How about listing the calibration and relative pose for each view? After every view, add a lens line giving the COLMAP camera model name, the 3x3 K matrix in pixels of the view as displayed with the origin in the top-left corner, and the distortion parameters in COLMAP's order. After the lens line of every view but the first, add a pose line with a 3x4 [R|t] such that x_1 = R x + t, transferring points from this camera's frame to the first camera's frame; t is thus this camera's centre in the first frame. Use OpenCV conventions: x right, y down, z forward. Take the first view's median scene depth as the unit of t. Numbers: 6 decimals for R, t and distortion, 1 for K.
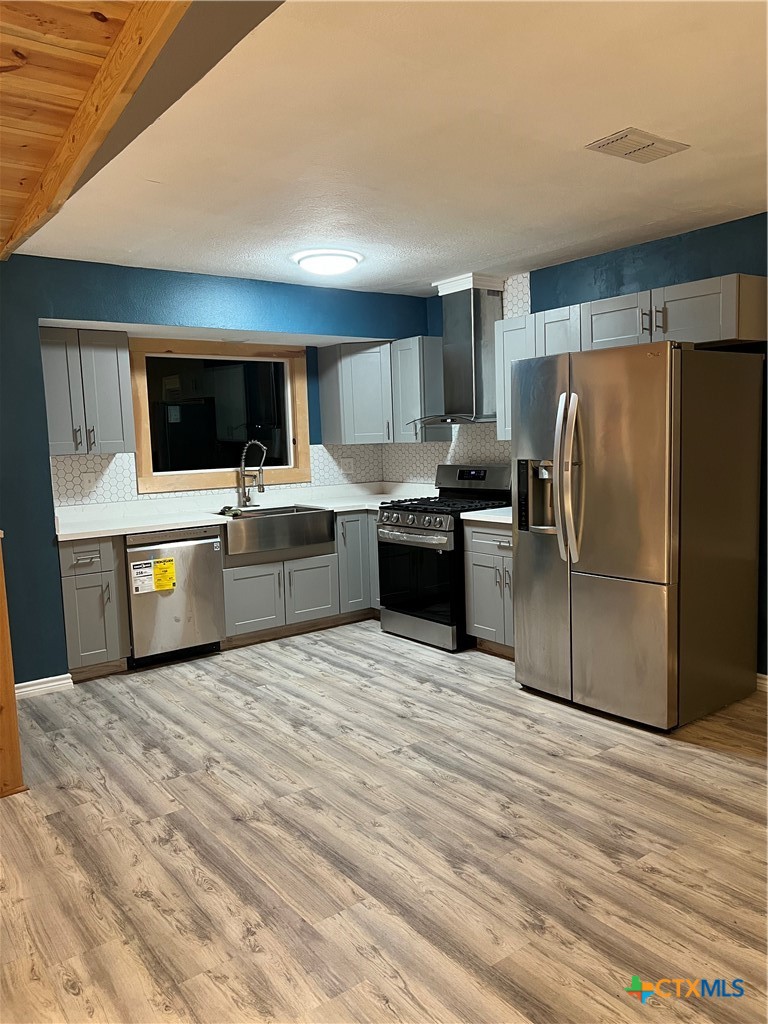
lens RADIAL K [[769.0, 0, 378.2], [0, 769.0, 521.3], [0, 0, 1]] dist [0.052495, -0.052363]
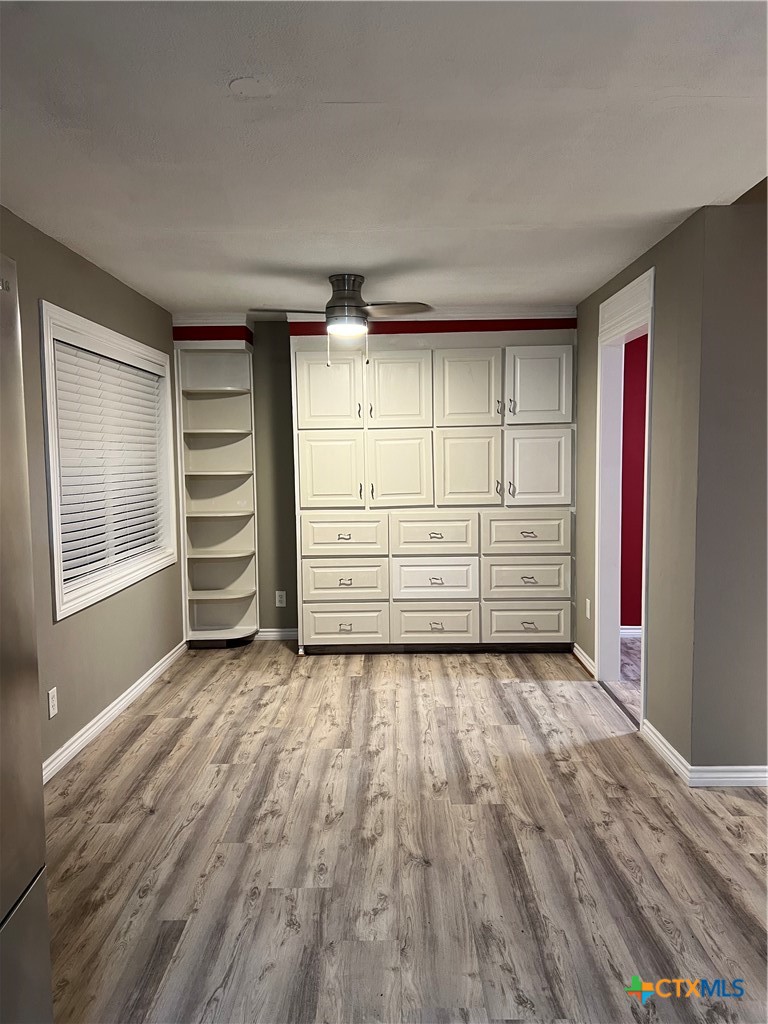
lens RADIAL K [[769.0, 0, 389.9], [0, 769.0, 521.5], [0, 0, 1]] dist [0.052495, -0.052363]
pose [[-0.801730, -0.010580, 0.597592, -0.010259], [0.105843, 0.981528, 0.159377, -0.102141], [-0.588240, 0.191028, -0.785800, 0.857579]]
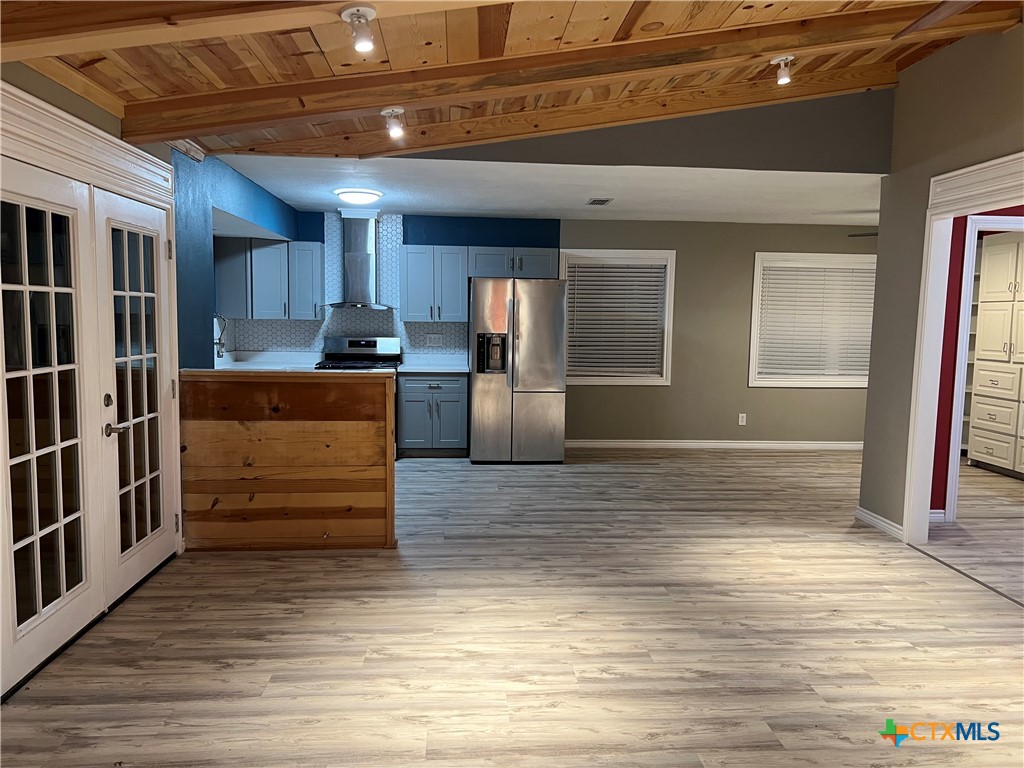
lens RADIAL K [[769.0, 0, 524.7], [0, 769.0, 389.3], [0, 0, 1]] dist [0.052495, -0.052363]
pose [[0.521961, -0.040997, 0.851984, -1.092180], [0.063736, 0.997926, 0.008973, 0.035391], [-0.850585, 0.049619, 0.523491, -0.014453]]
